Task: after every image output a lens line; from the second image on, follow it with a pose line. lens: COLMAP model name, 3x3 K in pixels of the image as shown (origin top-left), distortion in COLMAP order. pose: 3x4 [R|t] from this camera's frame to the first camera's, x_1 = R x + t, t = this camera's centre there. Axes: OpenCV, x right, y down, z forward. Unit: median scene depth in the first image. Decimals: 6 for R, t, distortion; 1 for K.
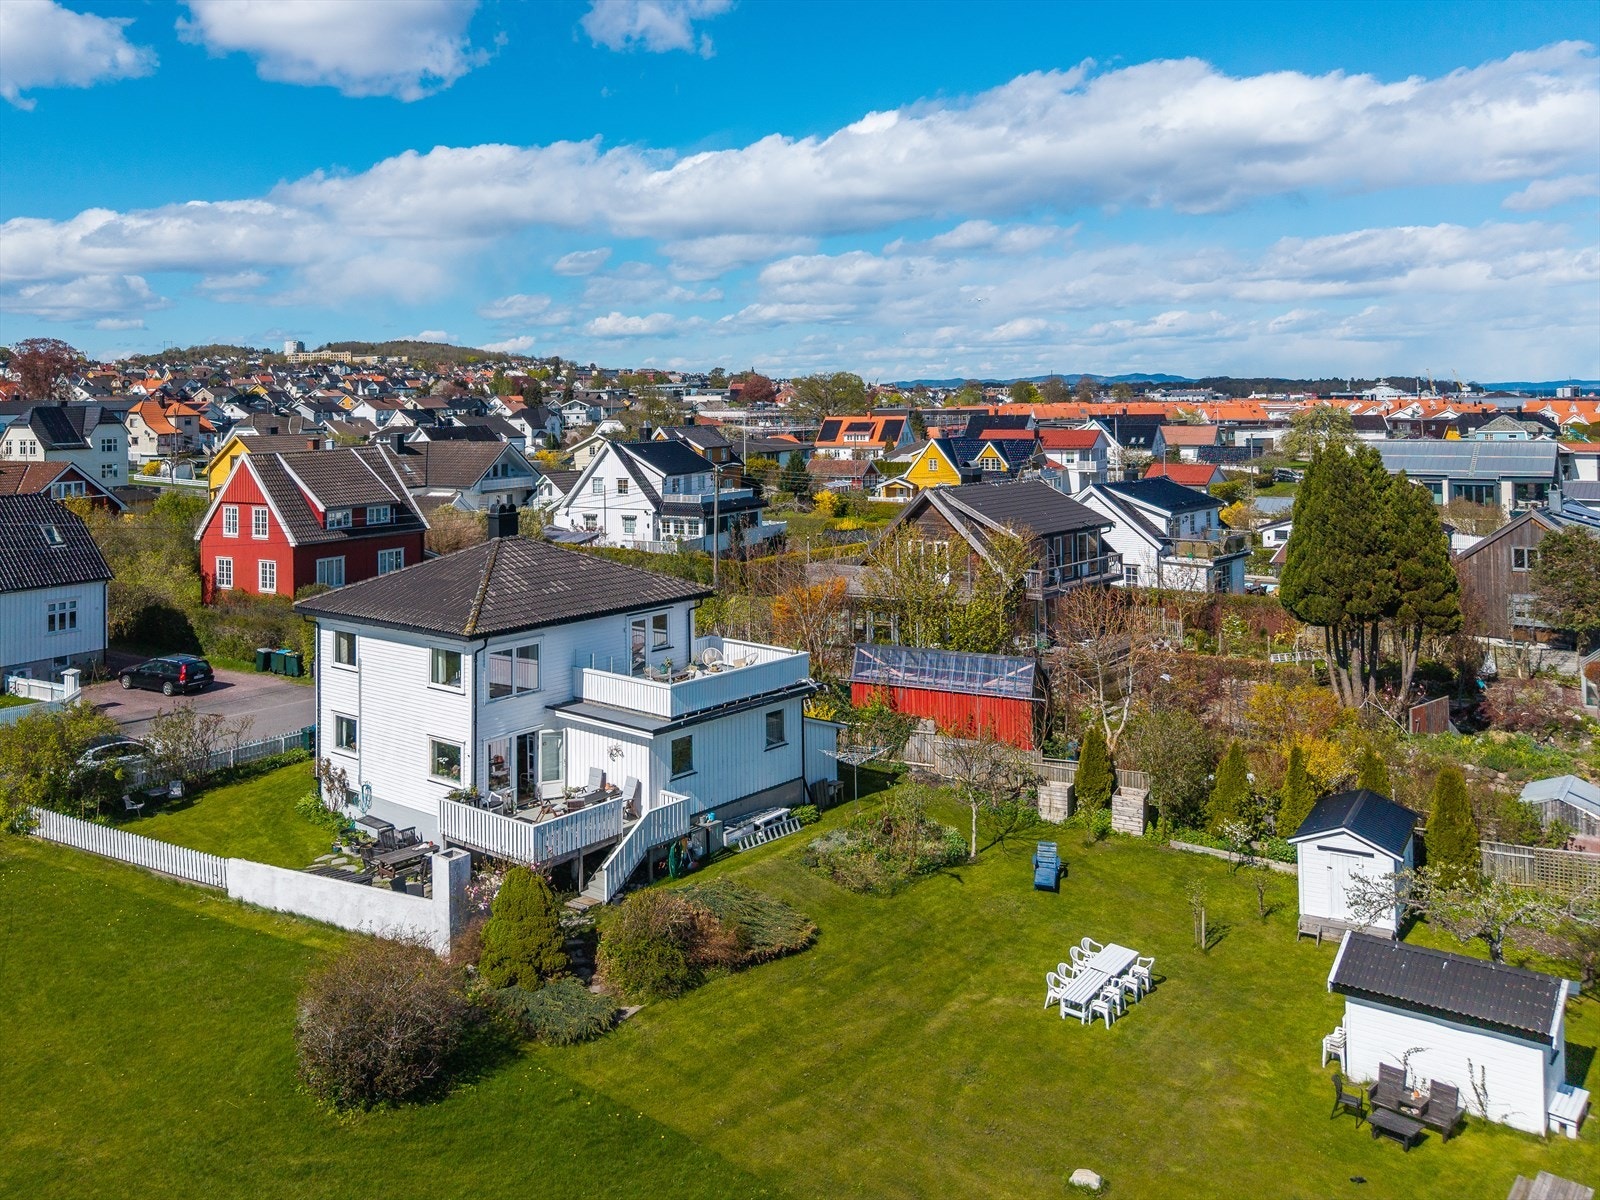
lens RADIAL K [[1417.3, 0, 801.0], [0, 1417.3, 317.3], [0, 0, 1]] dist [0.025424, -0.035104]
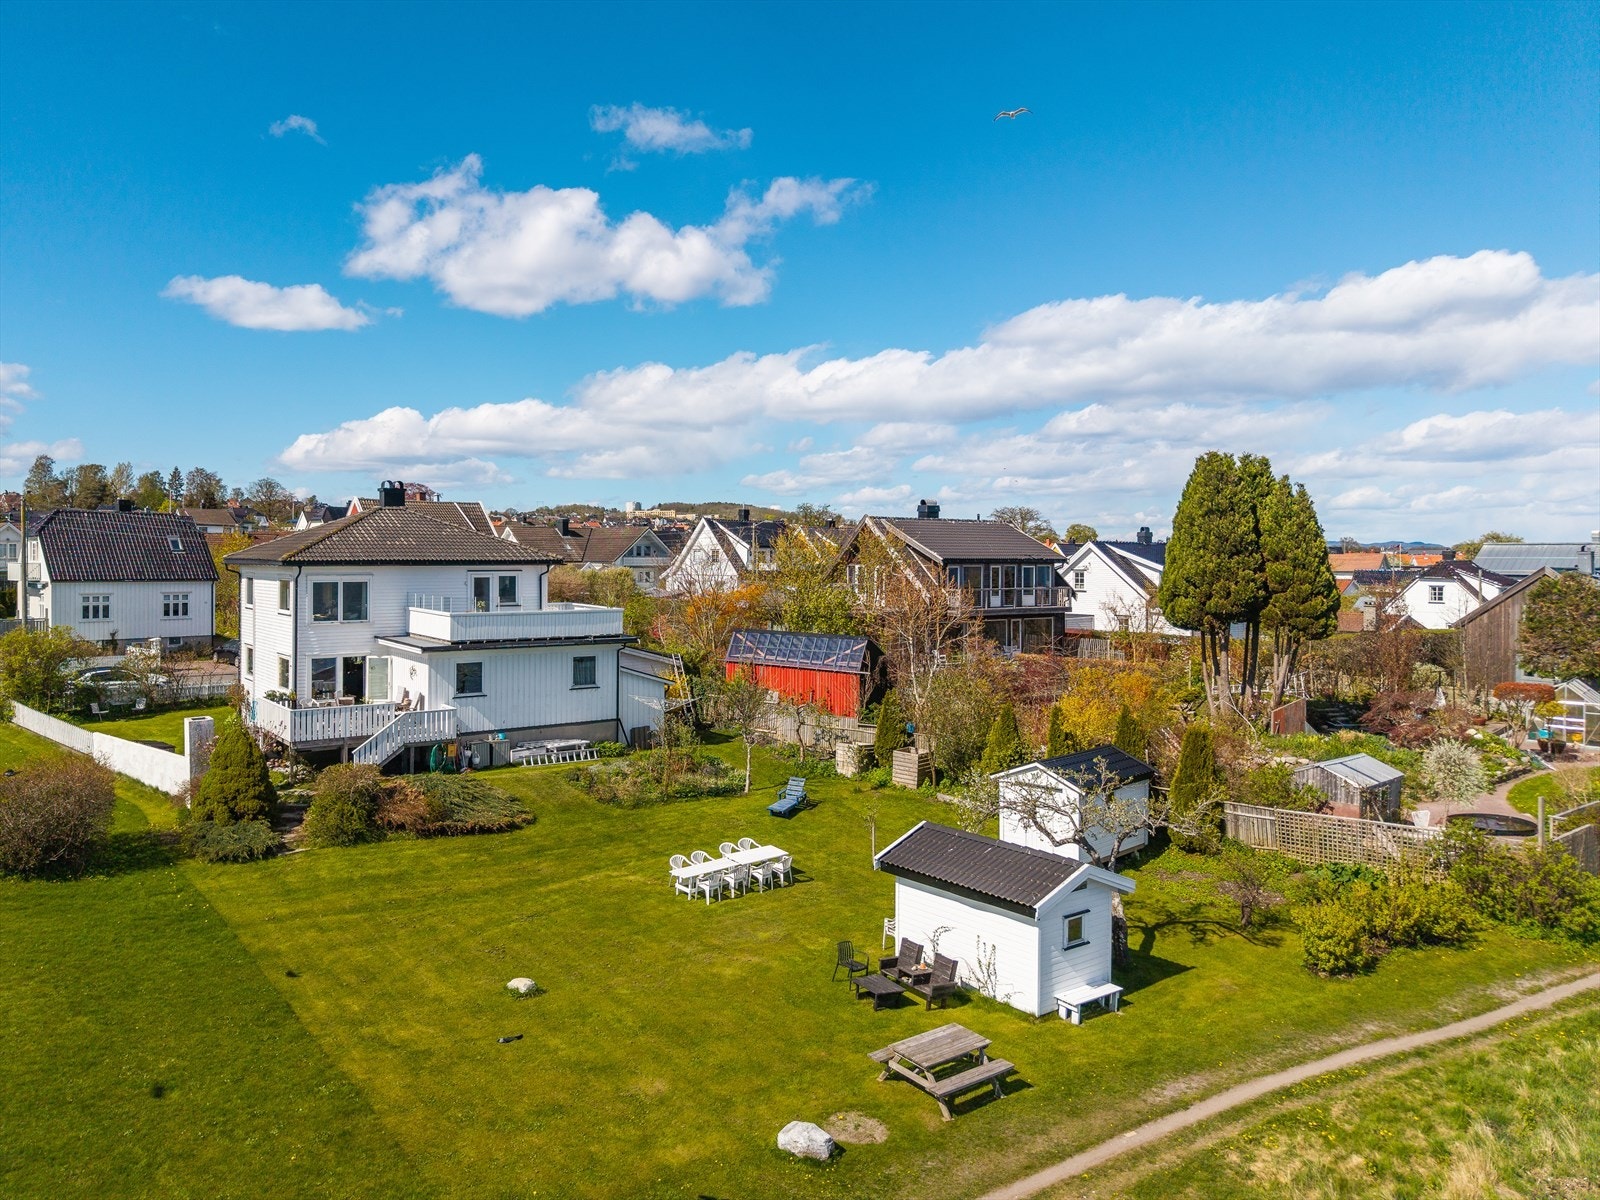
lens RADIAL K [[1209.3, 0, 753.3], [0, 1209.3, 545.0], [0, 0, 1]] dist [0.029652, -0.055269]
pose [[0.968779, 0.014580, -0.247498, 0.284748], [-0.002581, 0.998808, 0.048737, 0.119309], [0.247914, -0.046577, 0.967662, 0.099672]]
